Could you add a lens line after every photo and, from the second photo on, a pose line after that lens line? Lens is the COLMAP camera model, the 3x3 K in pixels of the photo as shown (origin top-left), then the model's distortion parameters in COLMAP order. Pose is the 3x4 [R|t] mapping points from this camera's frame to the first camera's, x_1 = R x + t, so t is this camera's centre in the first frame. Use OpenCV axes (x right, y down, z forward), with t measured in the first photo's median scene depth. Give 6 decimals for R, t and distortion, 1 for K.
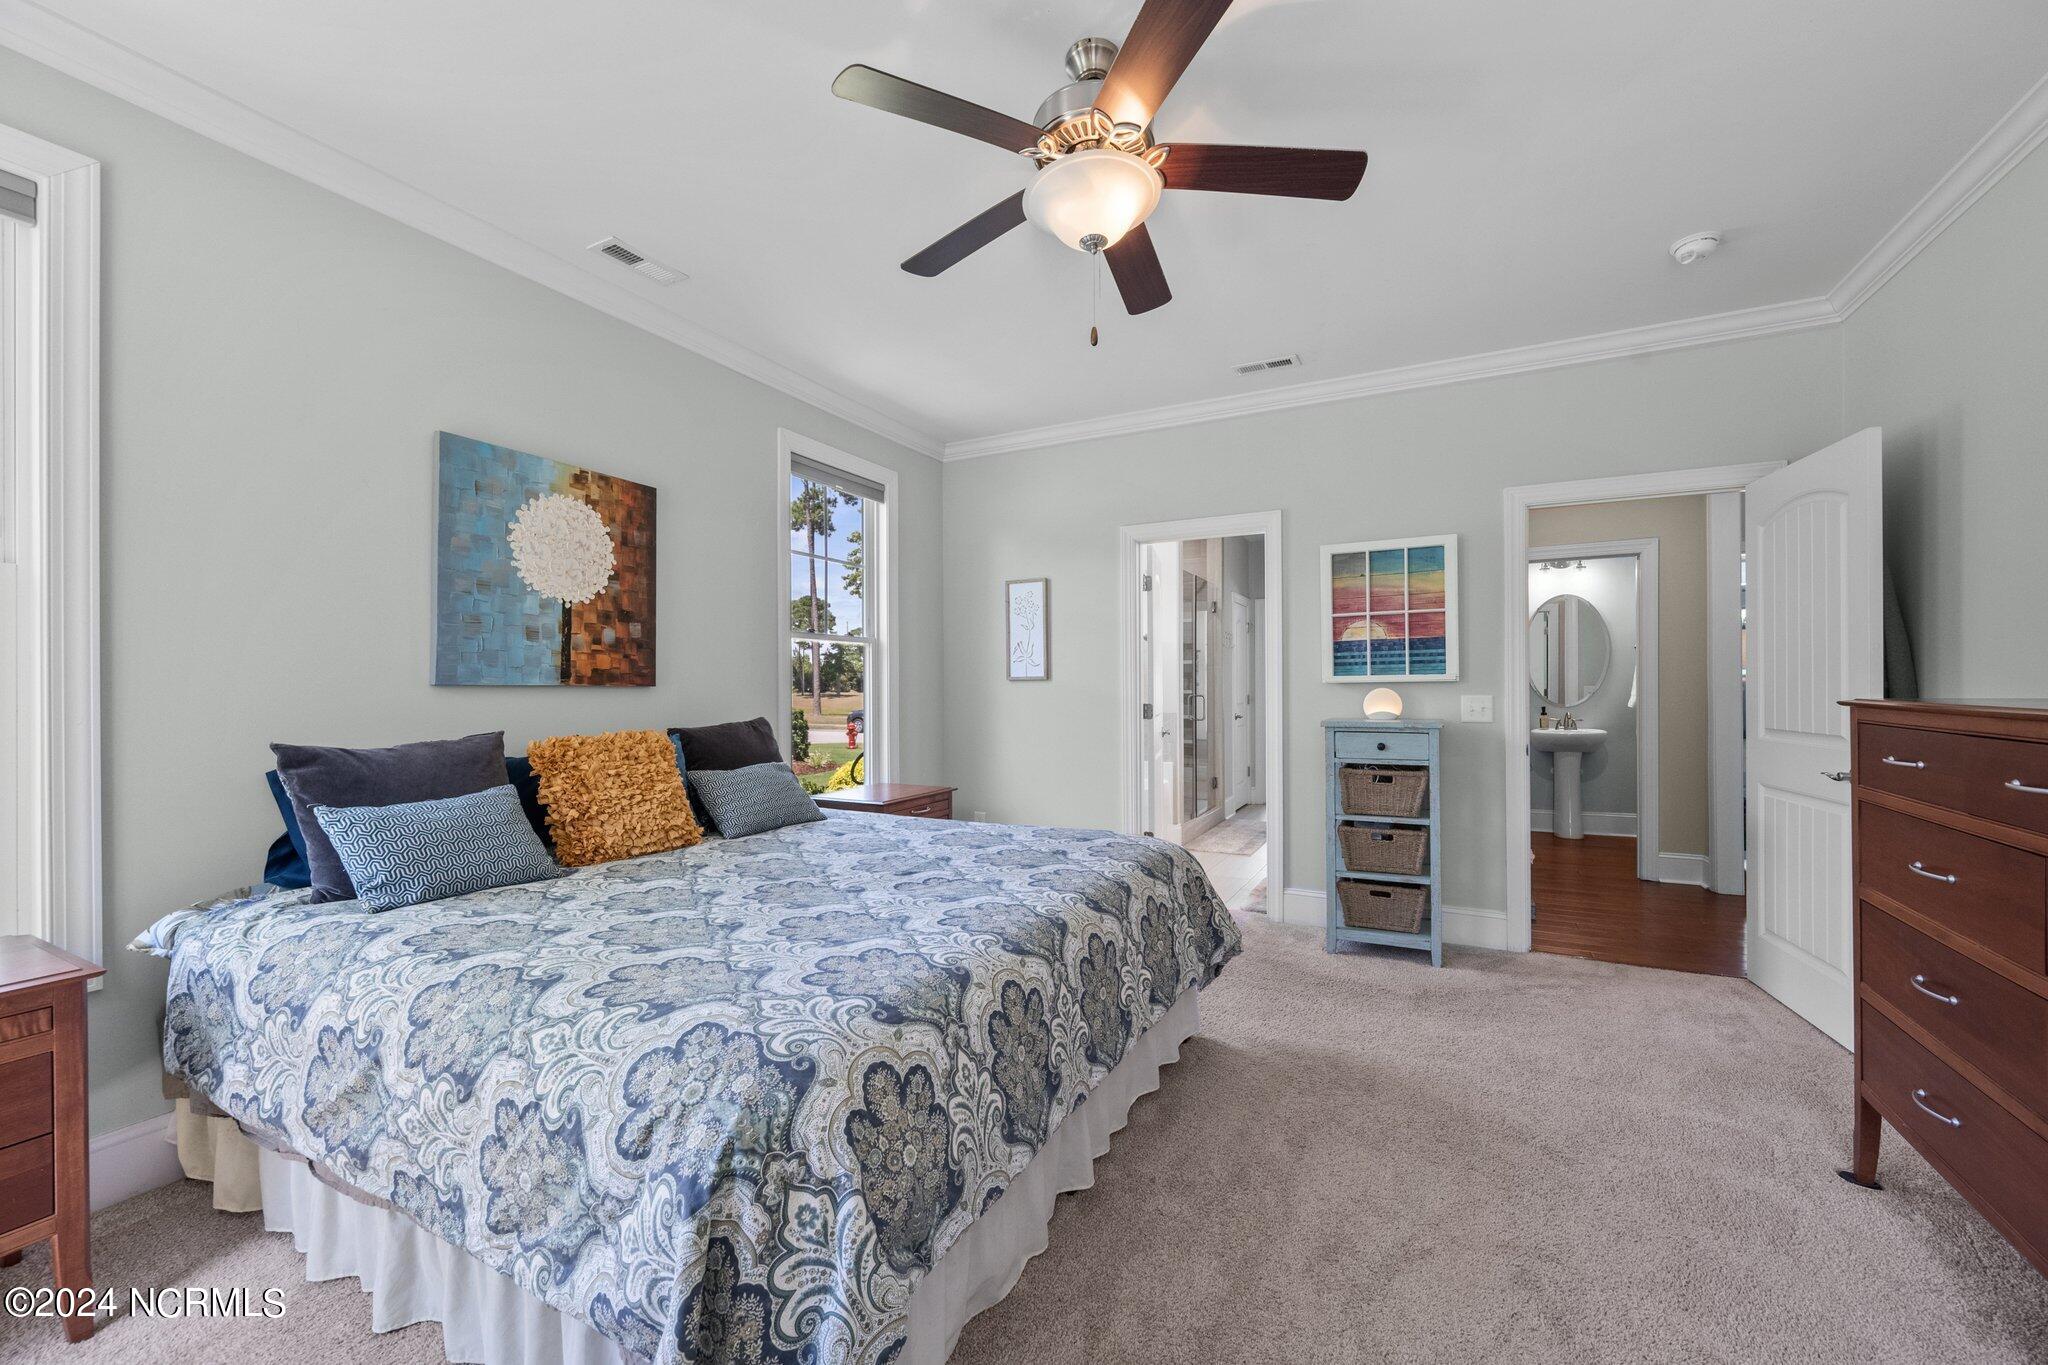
lens RADIAL K [[814.3, 0, 1023.5], [0, 814.3, 677.7], [0, 0, 1]] dist [0.000518, -0.000006]
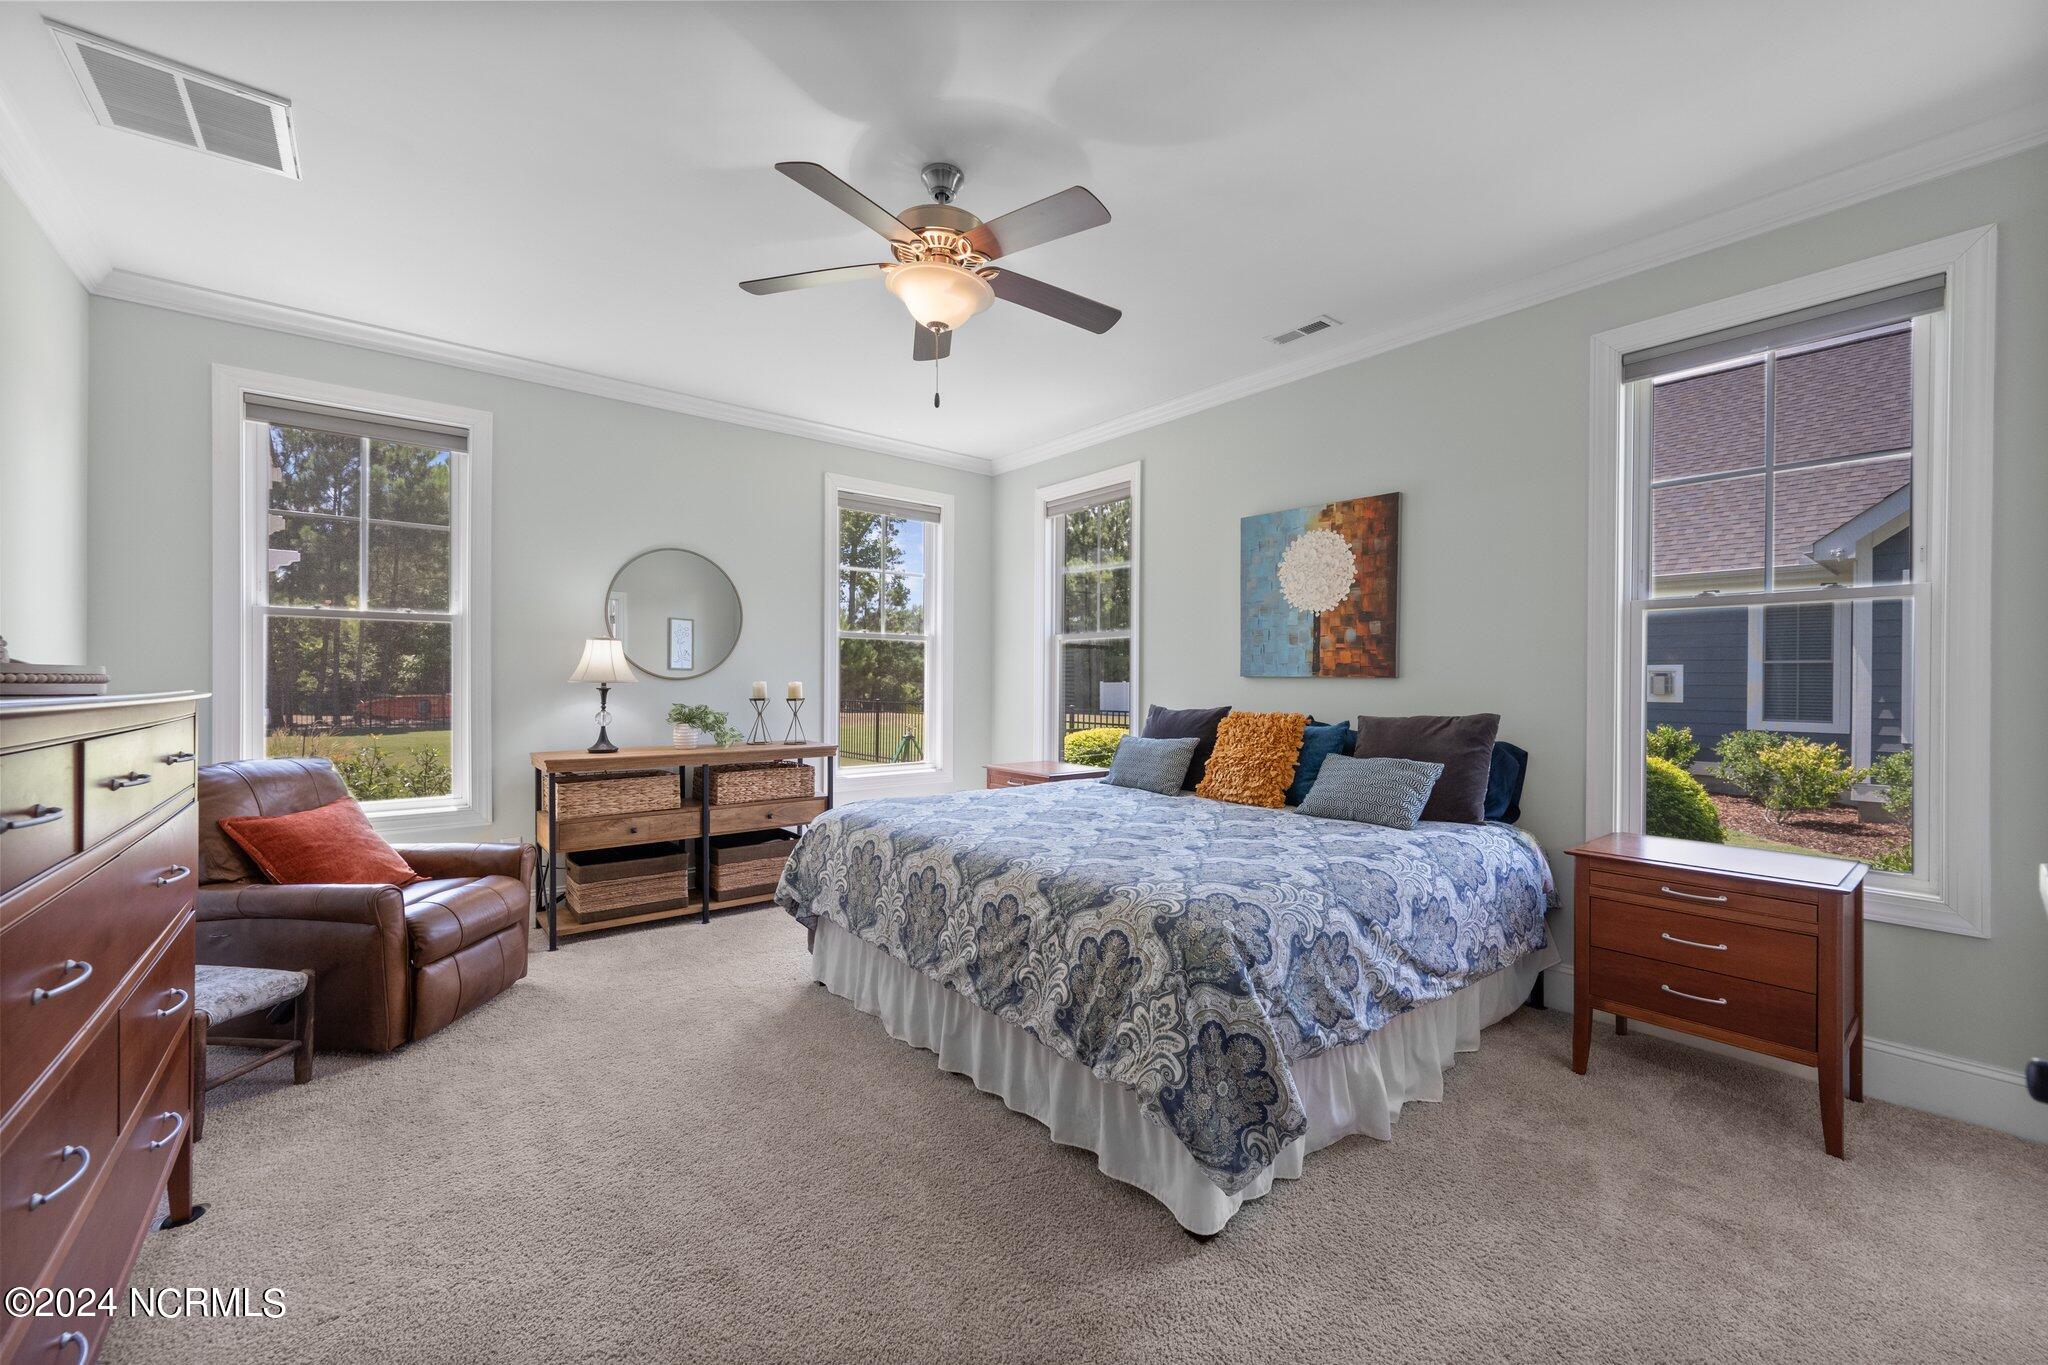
lens RADIAL K [[814.3, 0, 1022.9], [0, 814.3, 688.2], [0, 0, 1]] dist [0.000518, -0.000006]
pose [[-0.407694, 0.004293, -0.913108, 0.782386], [-0.001150, 0.999986, 0.005215, 0.020710], [0.913118, 0.003176, -0.407684, 1.062978]]
